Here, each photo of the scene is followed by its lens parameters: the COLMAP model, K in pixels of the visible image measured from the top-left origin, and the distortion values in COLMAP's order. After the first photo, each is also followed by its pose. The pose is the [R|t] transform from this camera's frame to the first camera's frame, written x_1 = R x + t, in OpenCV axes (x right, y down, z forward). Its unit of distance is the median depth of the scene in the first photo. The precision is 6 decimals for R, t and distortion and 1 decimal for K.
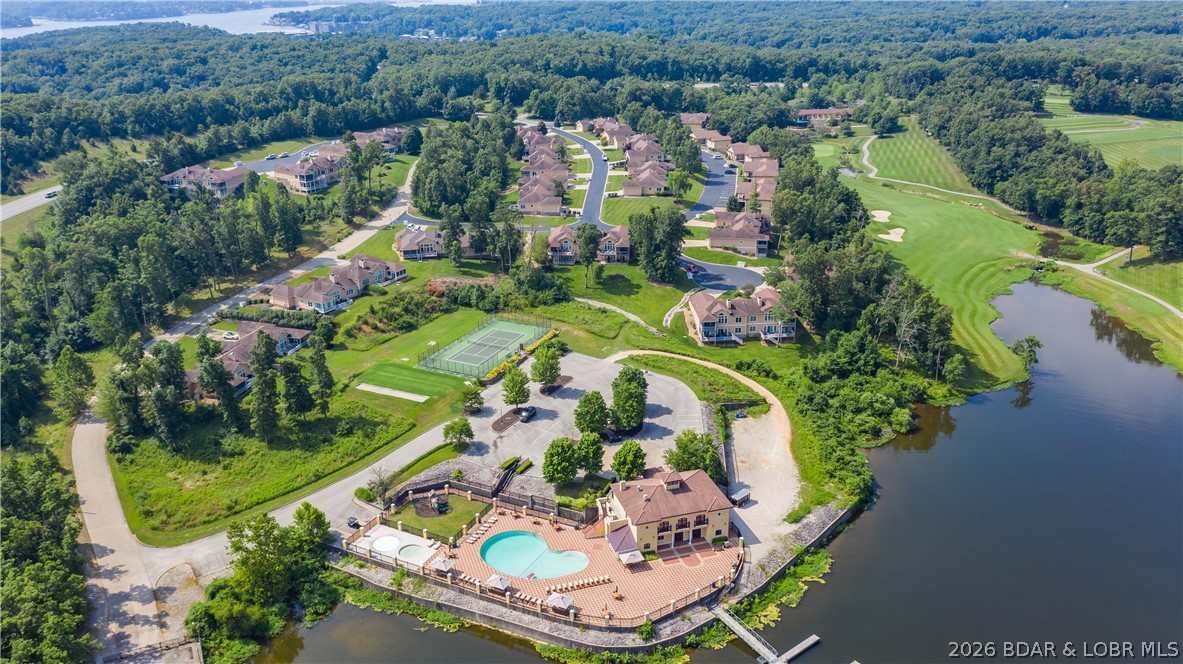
lens RADIAL K [[930.4, 0, 598.2], [0, 930.4, 331.7], [0, 0, 1]] dist [-0.025805, 0.001427]
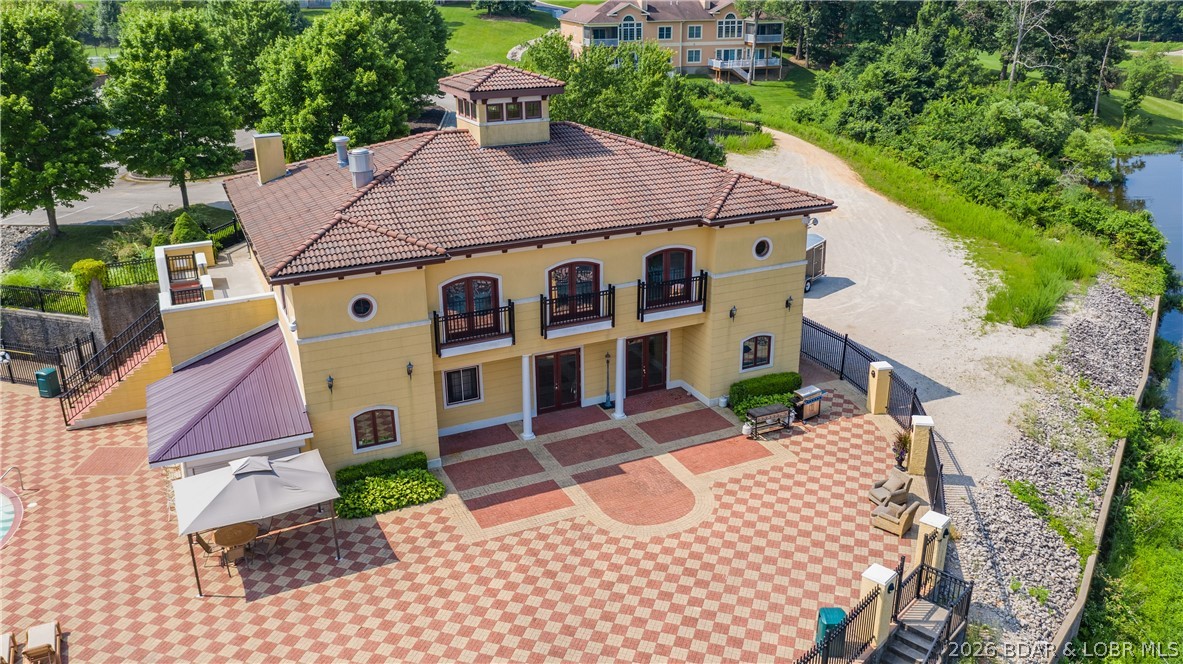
lens RADIAL K [[930.4, 0, 598.2], [0, 930.4, 331.7], [0, 0, 1]] dist [-0.025805, 0.001427]
pose [[0.989600, -0.046270, 0.136199, 0.052736], [0.047969, 0.998806, -0.009221, 0.161633], [-0.135609, 0.015658, 0.990639, 0.615652]]
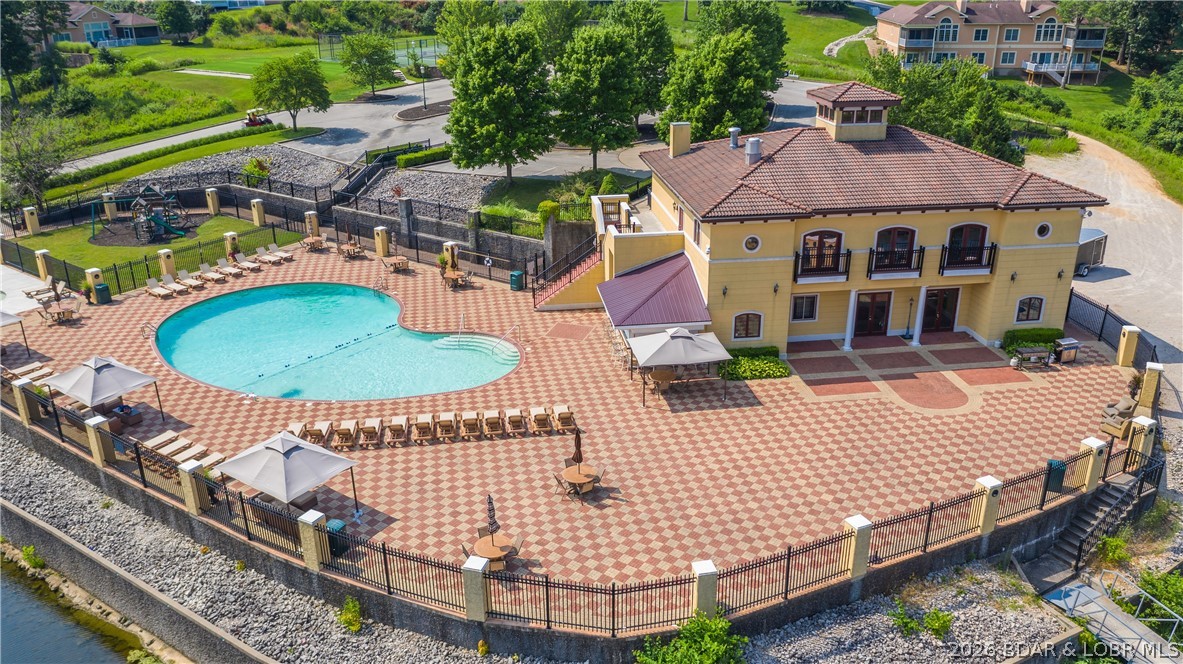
lens RADIAL K [[930.4, 0, 598.2], [0, 930.4, 331.7], [0, 0, 1]] dist [-0.025805, 0.001427]
pose [[0.987129, 0.065330, -0.145973, 0.036905], [-0.064358, 0.997862, 0.011377, 0.173195], [0.146404, -0.001836, 0.989223, 0.553133]]
